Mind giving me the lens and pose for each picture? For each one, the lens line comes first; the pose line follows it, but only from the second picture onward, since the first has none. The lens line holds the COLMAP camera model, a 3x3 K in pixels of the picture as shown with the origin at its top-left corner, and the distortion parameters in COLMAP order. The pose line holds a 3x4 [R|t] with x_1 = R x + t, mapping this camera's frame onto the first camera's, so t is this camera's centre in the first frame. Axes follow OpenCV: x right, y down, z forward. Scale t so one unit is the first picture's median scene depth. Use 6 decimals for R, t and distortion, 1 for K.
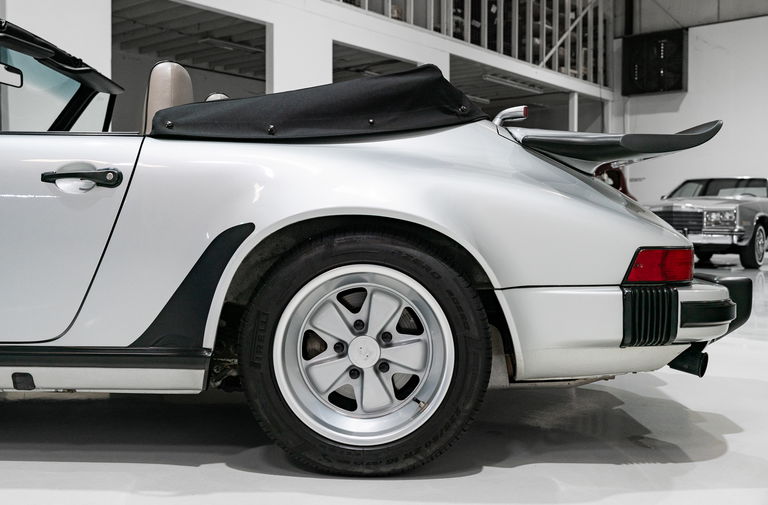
lens RADIAL K [[819.6, 0, 379.5], [0, 819.6, 231.7], [0, 0, 1]] dist [0.004841, 0.000000]
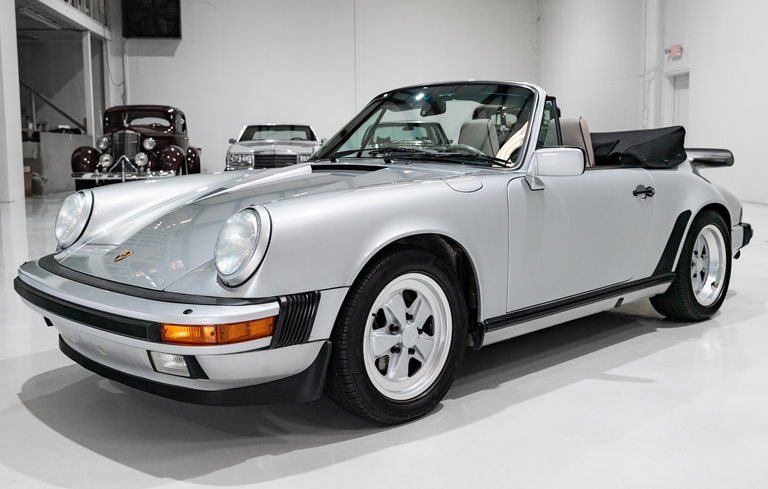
lens RADIAL K [[795.2, 0, 398.6], [0, 795.2, 230.9], [0, 0, 1]] dist [0.013968, 0.000000]
pose [[0.691021, -0.086536, 0.717636, -0.236795], [0.014935, 0.994305, 0.105517, -0.020523], [-0.722681, -0.062196, 0.688378, 0.014732]]
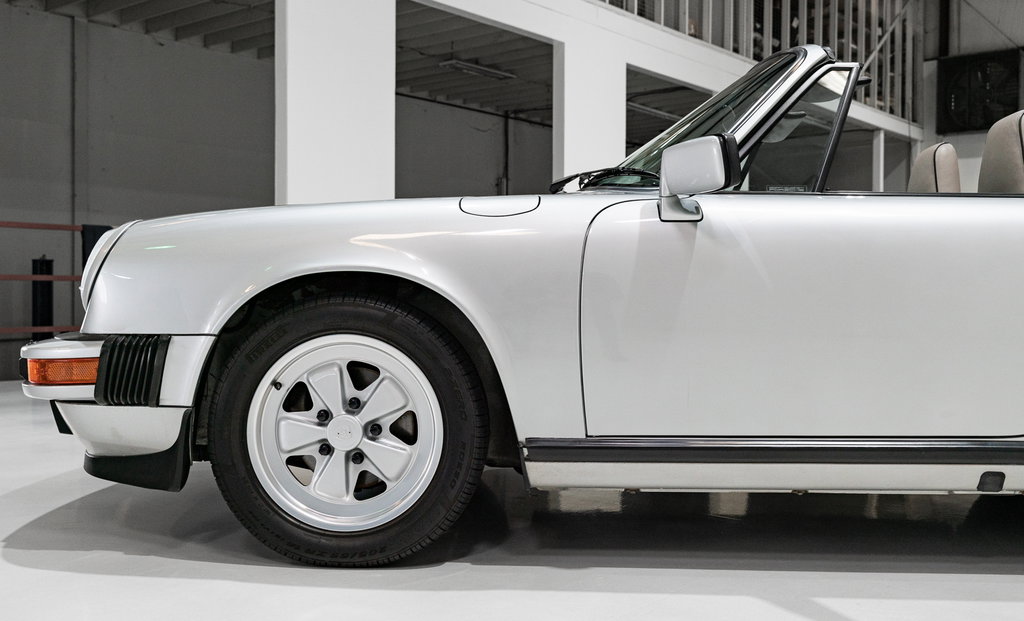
lens RADIAL K [[1065.1, 0, 513.9], [0, 1065.1, 309.1], [0, 0, 1]] dist [-0.000709, 0.000000]
pose [[0.999977, 0.004657, -0.004956, -0.106599], [-0.004647, 0.999987, 0.001913, 0.000054], [0.004965, -0.001890, 0.999986, -0.014251]]
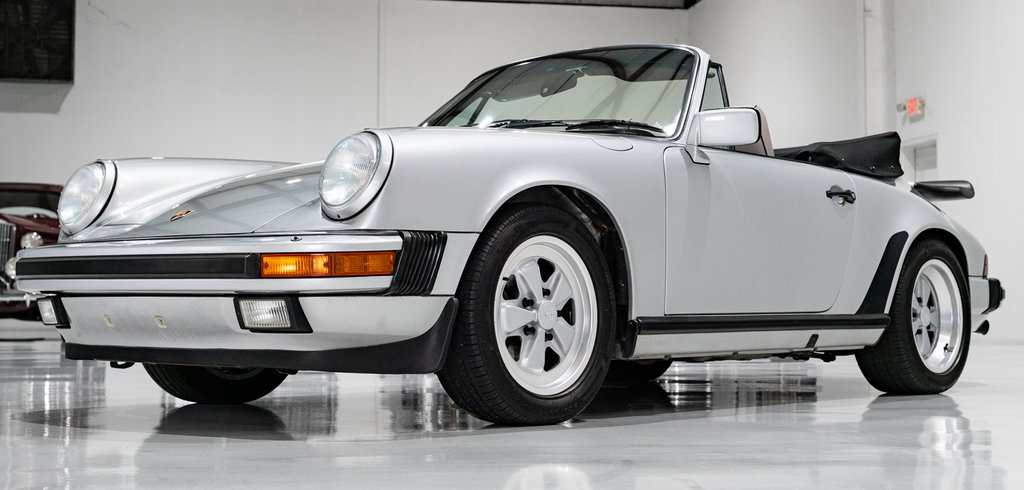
lens RADIAL K [[1488.4, 0, 546.9], [0, 1488.4, 238.4], [0, 0, 1]] dist [0.023272, 0.000000]
pose [[0.634325, 0.035229, 0.772263, -0.303495], [0.008102, 0.998603, -0.052210, 0.015736], [-0.773024, 0.039375, 0.633154, -0.027419]]
